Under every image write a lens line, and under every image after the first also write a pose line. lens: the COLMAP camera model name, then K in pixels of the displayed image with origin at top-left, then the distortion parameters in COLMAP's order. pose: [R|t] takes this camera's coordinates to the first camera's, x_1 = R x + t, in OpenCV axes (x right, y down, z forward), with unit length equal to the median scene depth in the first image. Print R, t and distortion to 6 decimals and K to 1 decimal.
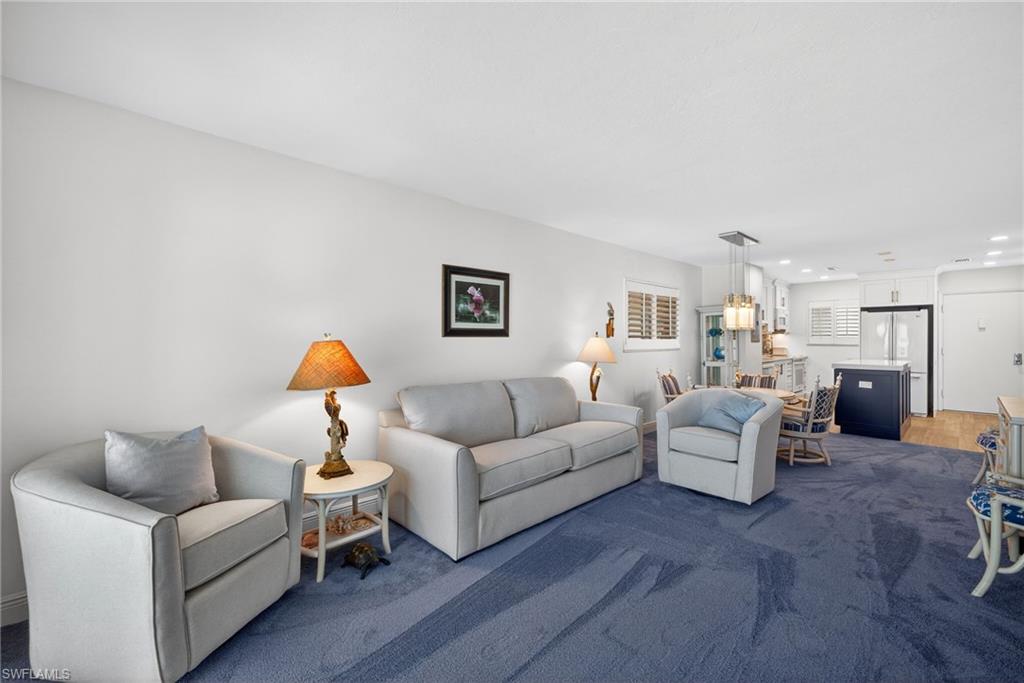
lens RADIAL K [[435.6, 0, 507.8], [0, 435.6, 338.4], [0, 0, 1]] dist [0.016648, -0.001023]
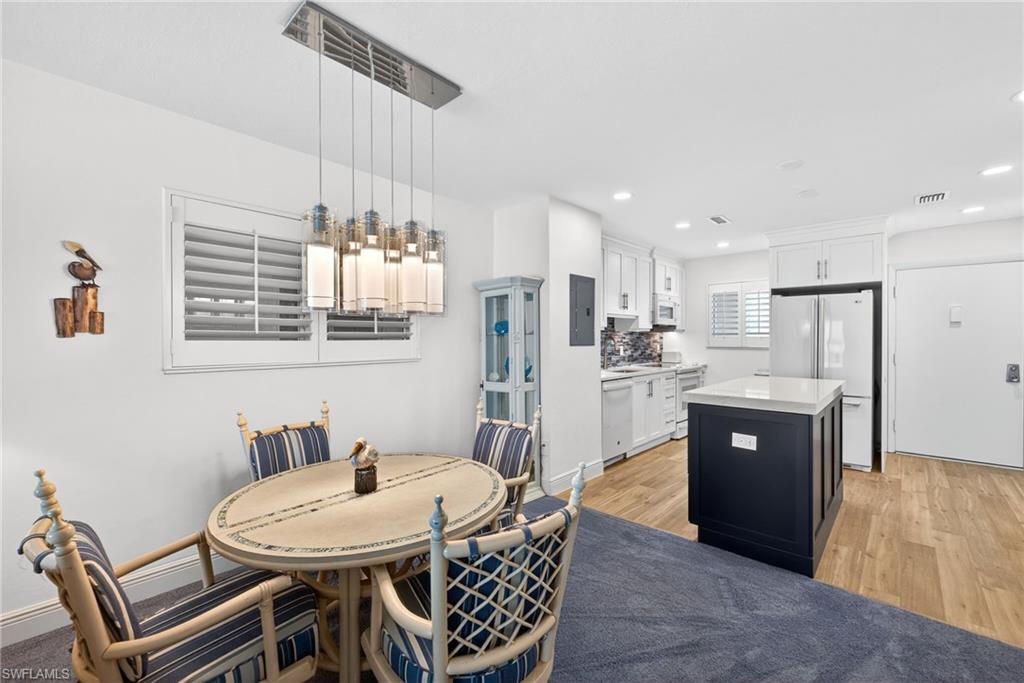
lens RADIAL K [[435.6, 0, 506.2], [0, 435.6, 339.6], [0, 0, 1]] dist [0.016648, -0.001023]
pose [[0.997881, 0.000329, 0.065063, 0.449350], [-0.000612, 0.999990, 0.004323, -0.001676], [-0.065061, -0.004354, 0.997872, 0.471789]]
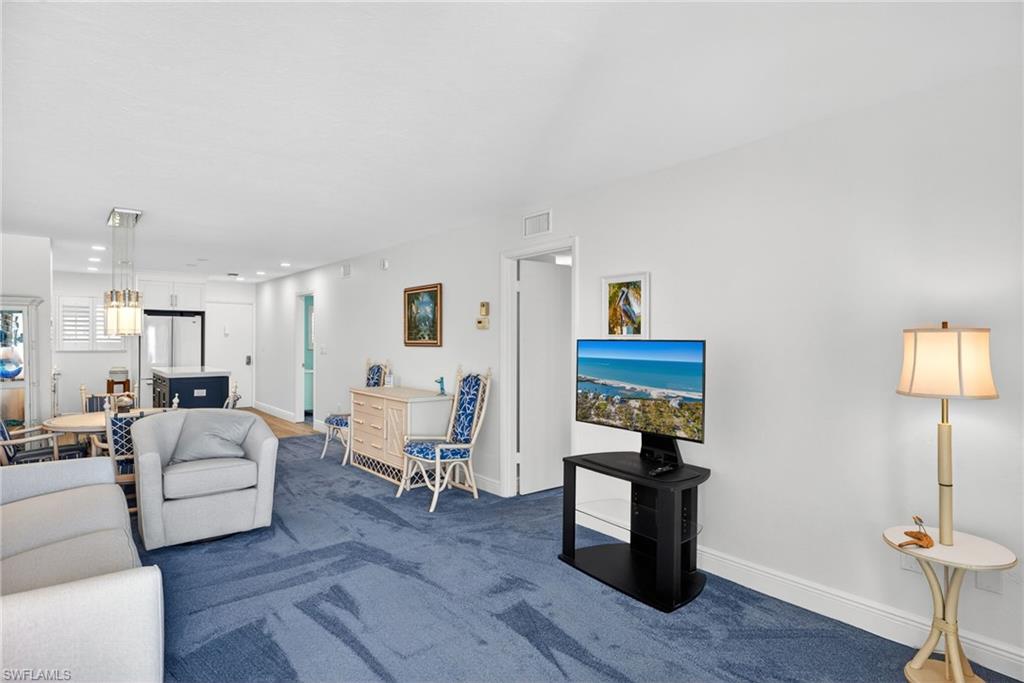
lens RADIAL K [[530.2, 0, 520.3], [0, 530.2, 342.3], [0, 0, 1]] dist [0.002138, 0.000687]
pose [[0.061371, -0.003654, 0.998108, -0.264913], [-0.002867, 0.999989, 0.003838, -0.011035], [-0.998111, -0.003097, 0.061360, 0.185232]]
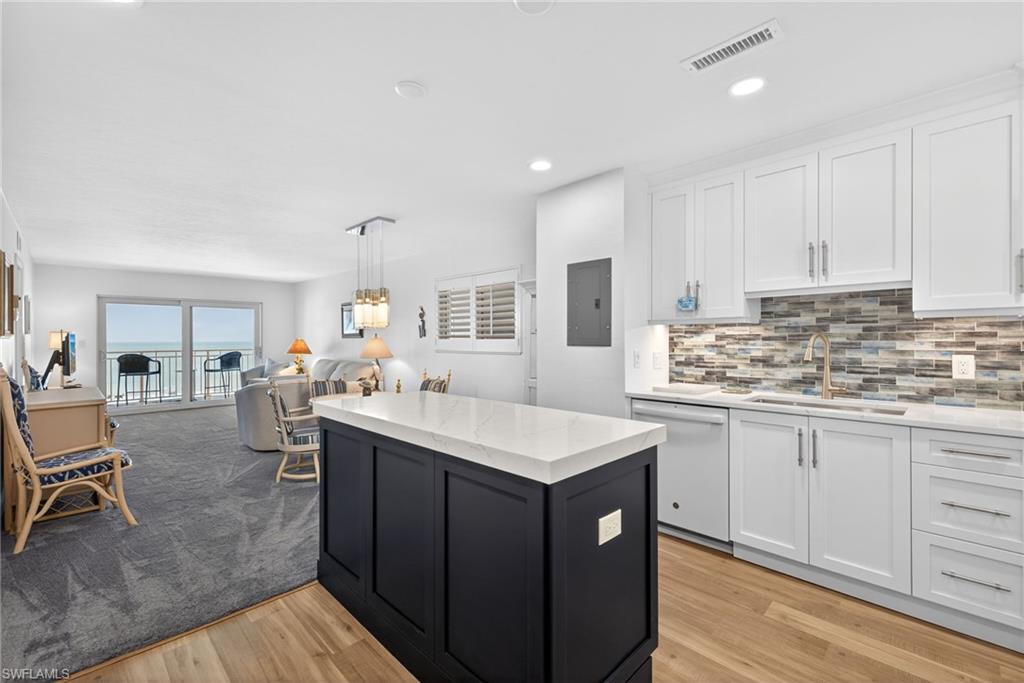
lens RADIAL K [[435.6, 0, 511.8], [0, 435.6, 339.1], [0, 0, 1]] dist [0.016648, -0.001023]
pose [[0.017543, 0.001181, -0.999845, 1.060491], [0.003693, 0.999992, 0.001246, 0.000079], [0.999839, -0.003714, 0.017539, 0.949845]]
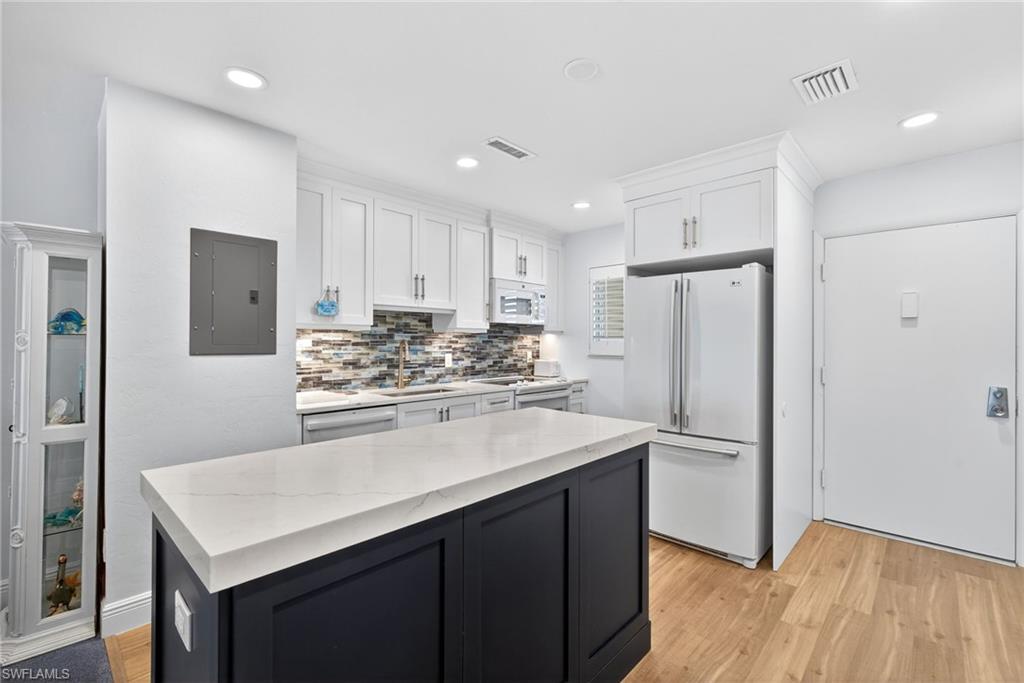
lens RADIAL K [[449.6, 0, 504.5], [0, 449.6, 341.7], [0, 0, 1]] dist [0.001515, 0.000367]
pose [[0.999364, 0.003273, 0.035509, 0.781966], [-0.003308, 0.999994, 0.000945, -0.002727], [-0.035505, -0.001062, 0.999369, 0.690120]]
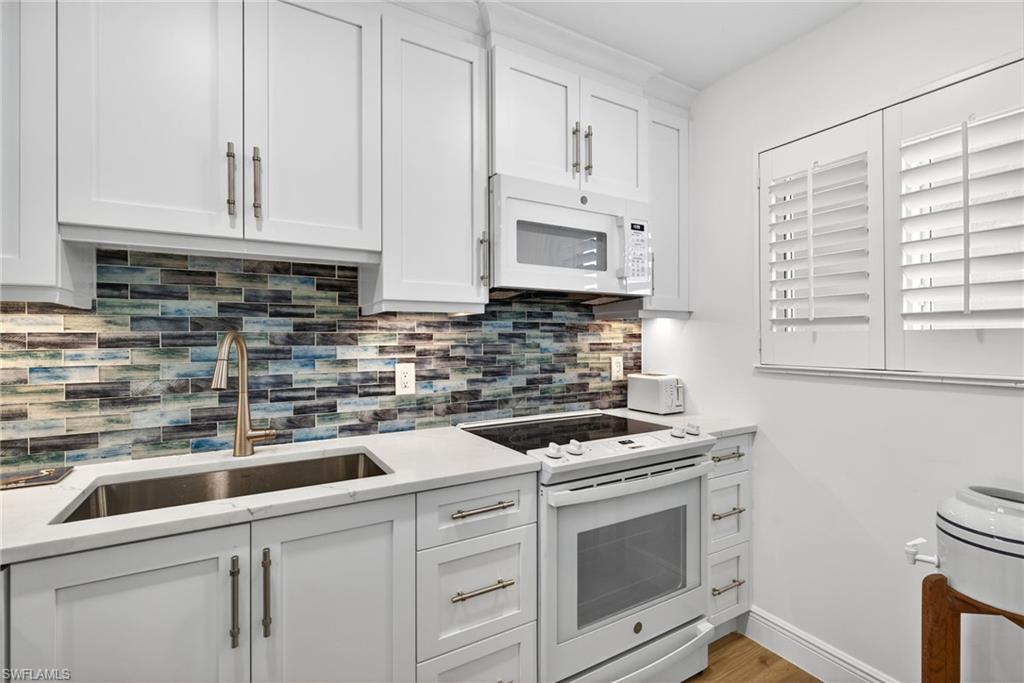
lens RADIAL K [[462.5, 0, 511.5], [0, 462.5, 338.8], [0, 0, 1]] dist [0.000746, -0.000085]
pose [[0.972374, -0.003497, -0.233400, 0.852025], [0.003431, 0.999994, -0.000689, -0.000013], [0.233401, -0.000131, 0.972380, 1.051377]]
